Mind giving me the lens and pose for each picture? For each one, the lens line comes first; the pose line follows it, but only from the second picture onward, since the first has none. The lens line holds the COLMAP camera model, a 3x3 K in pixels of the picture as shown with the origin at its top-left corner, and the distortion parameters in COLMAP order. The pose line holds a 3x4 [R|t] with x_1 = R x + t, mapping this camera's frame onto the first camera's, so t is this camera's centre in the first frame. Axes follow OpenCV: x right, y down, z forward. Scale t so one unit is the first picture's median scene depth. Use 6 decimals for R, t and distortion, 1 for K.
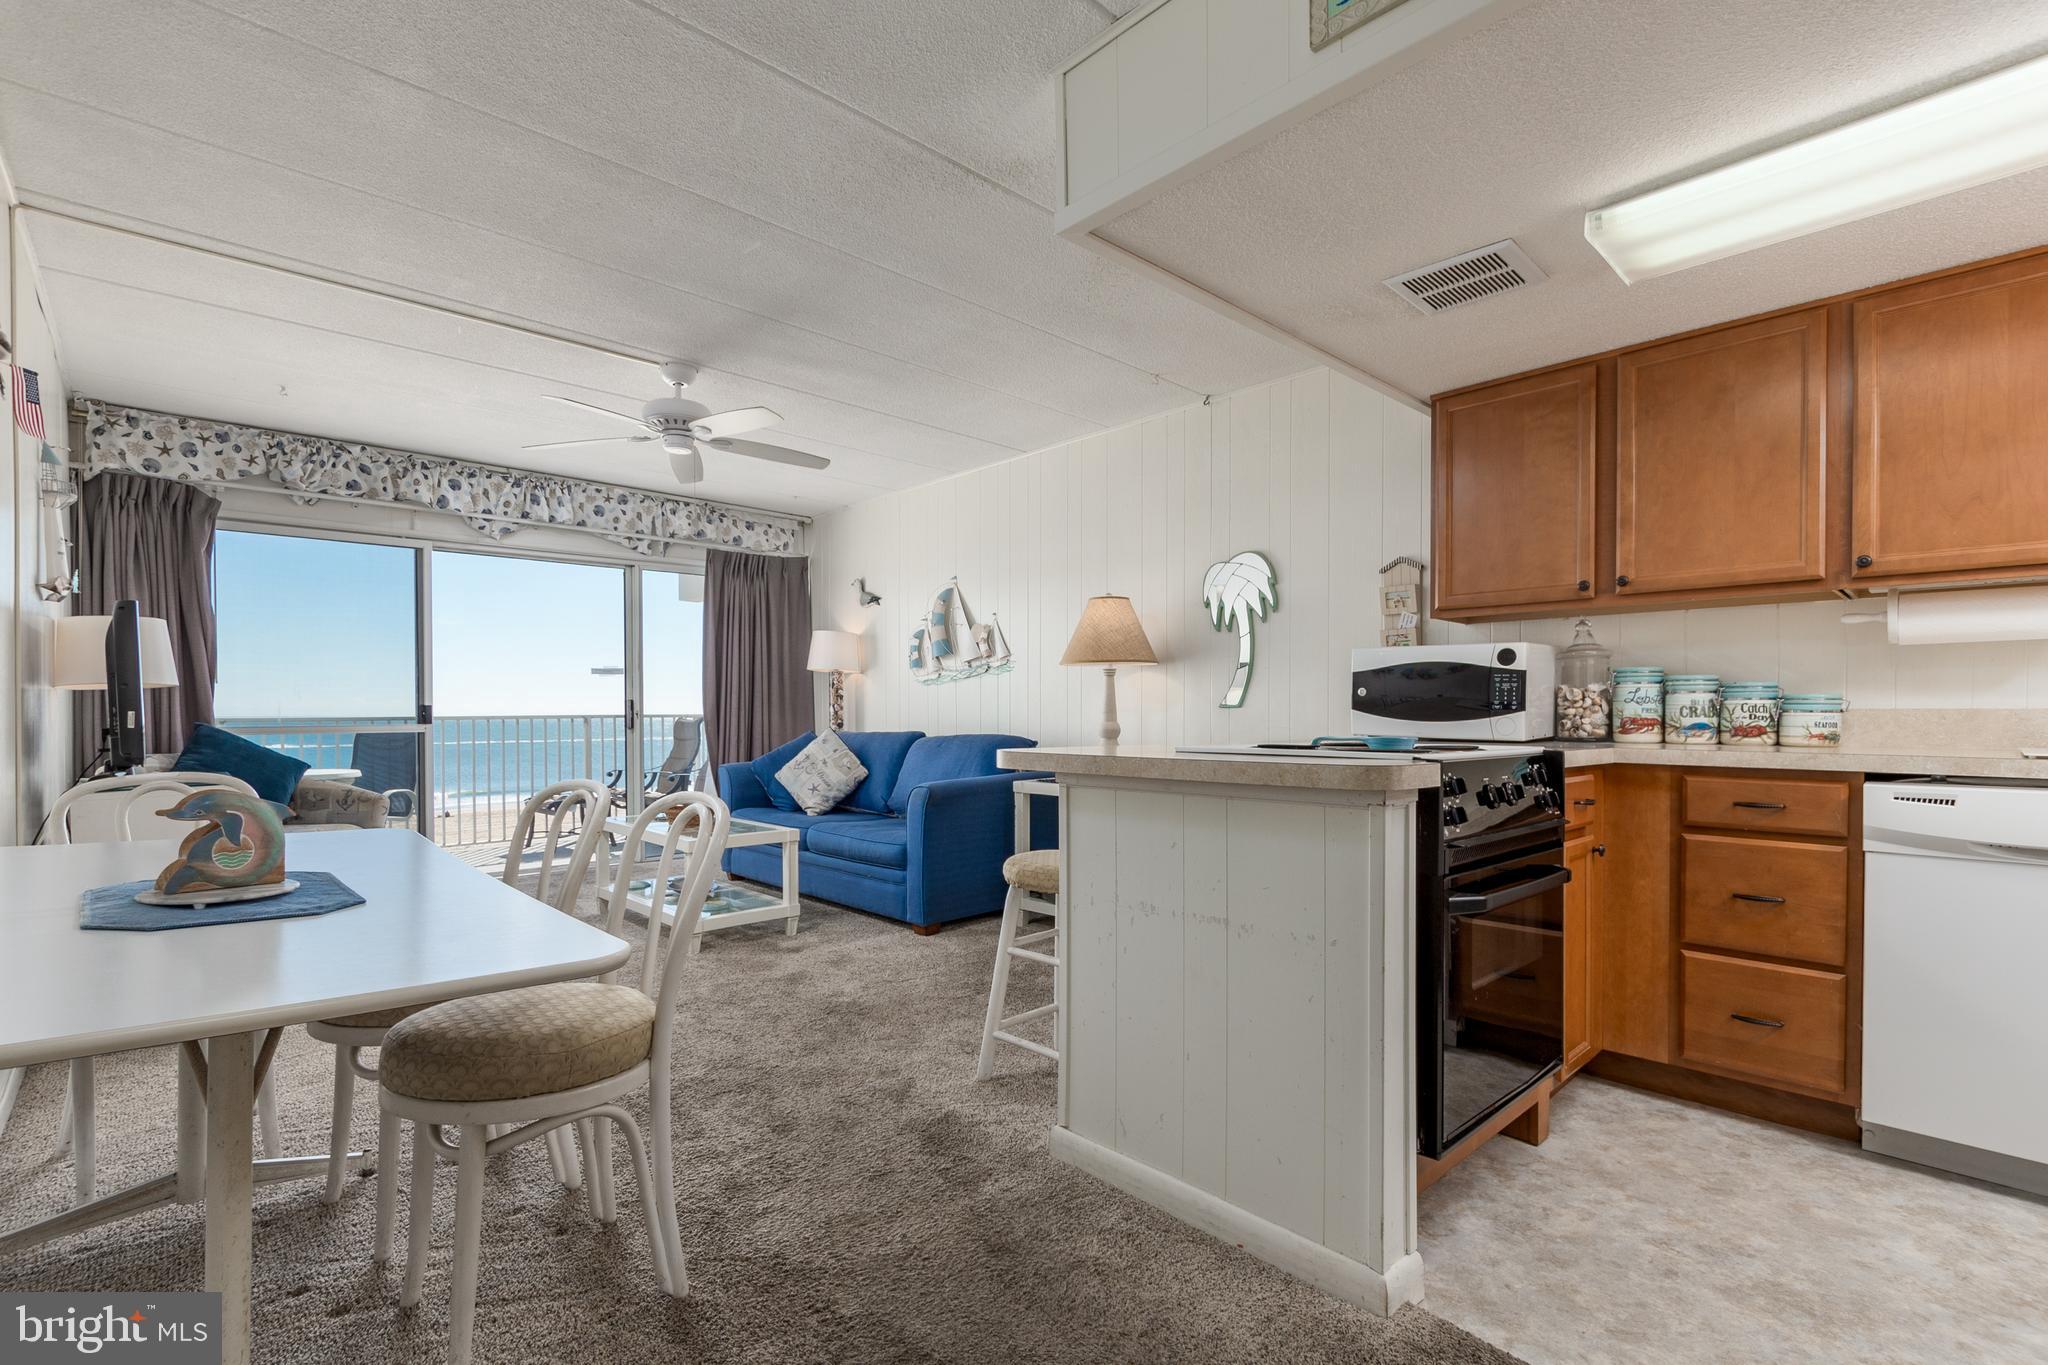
lens RADIAL K [[939.1, 0, 1021.9], [0, 939.1, 721.6], [0, 0, 1]] dist [-0.002322, -0.000519]
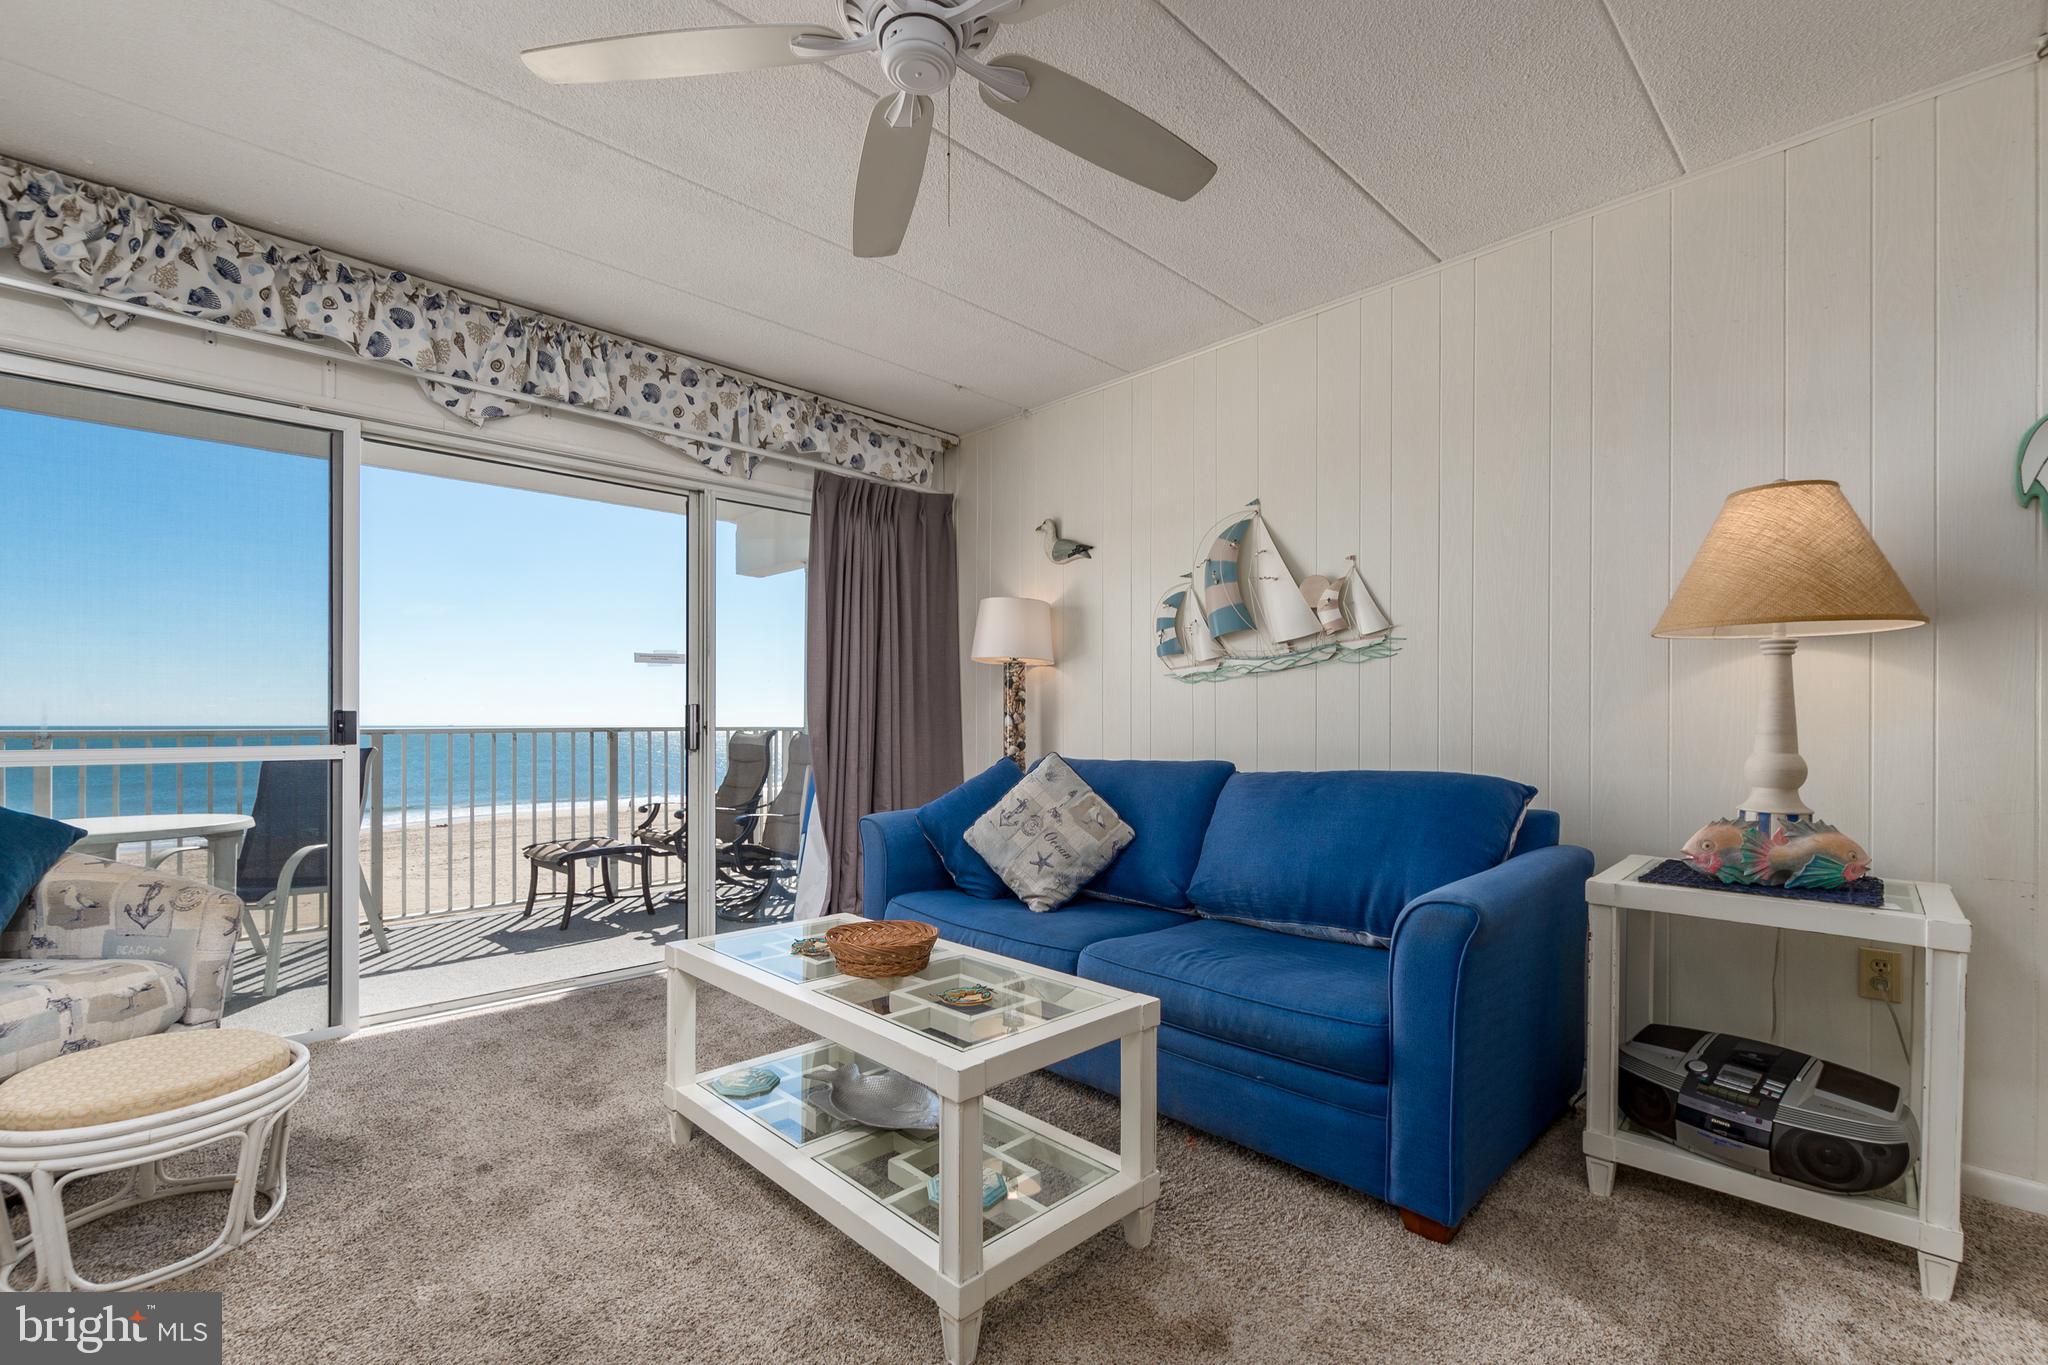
lens RADIAL K [[903.8, 0, 1027.8], [0, 903.8, 719.3], [0, 0, 1]] dist [0.000975, -0.000913]
pose [[0.999779, 0.004328, 0.020566, -0.242114], [-0.004029, 0.999886, -0.014523, -0.006536], [-0.020627, 0.014437, 0.999683, 0.458221]]
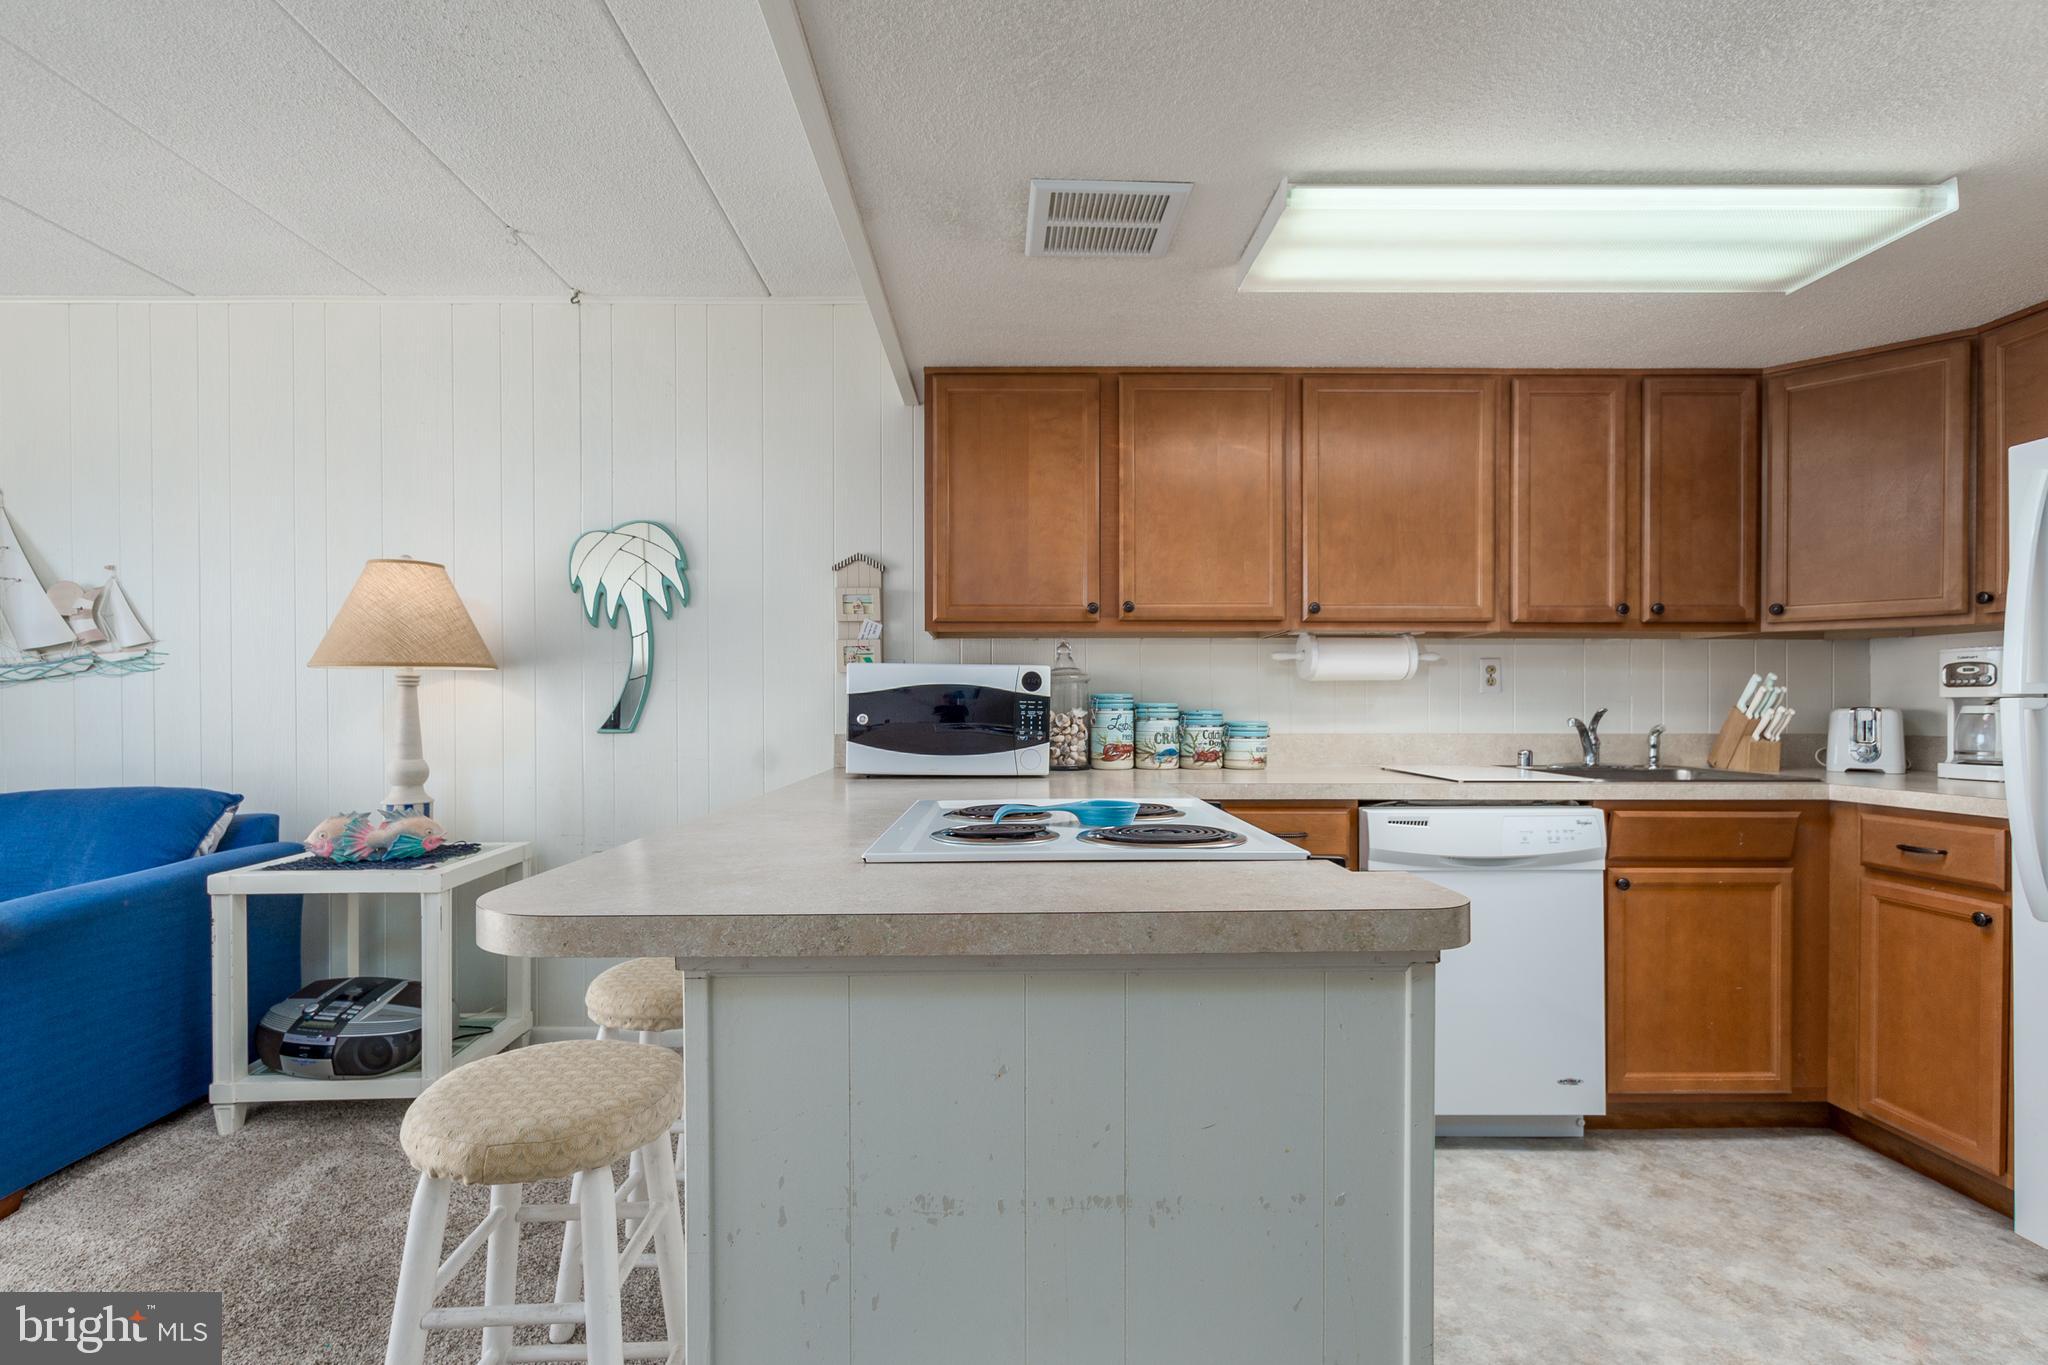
lens RADIAL K [[912.8, 0, 1019.5], [0, 912.8, 709.2], [0, 0, 1]] dist [0.002505, -0.000045]
pose [[0.673698, -0.007427, 0.738969, -0.069550], [0.011479, 0.999934, -0.000416, -0.023106], [-0.738917, 0.008763, 0.673739, 0.231978]]
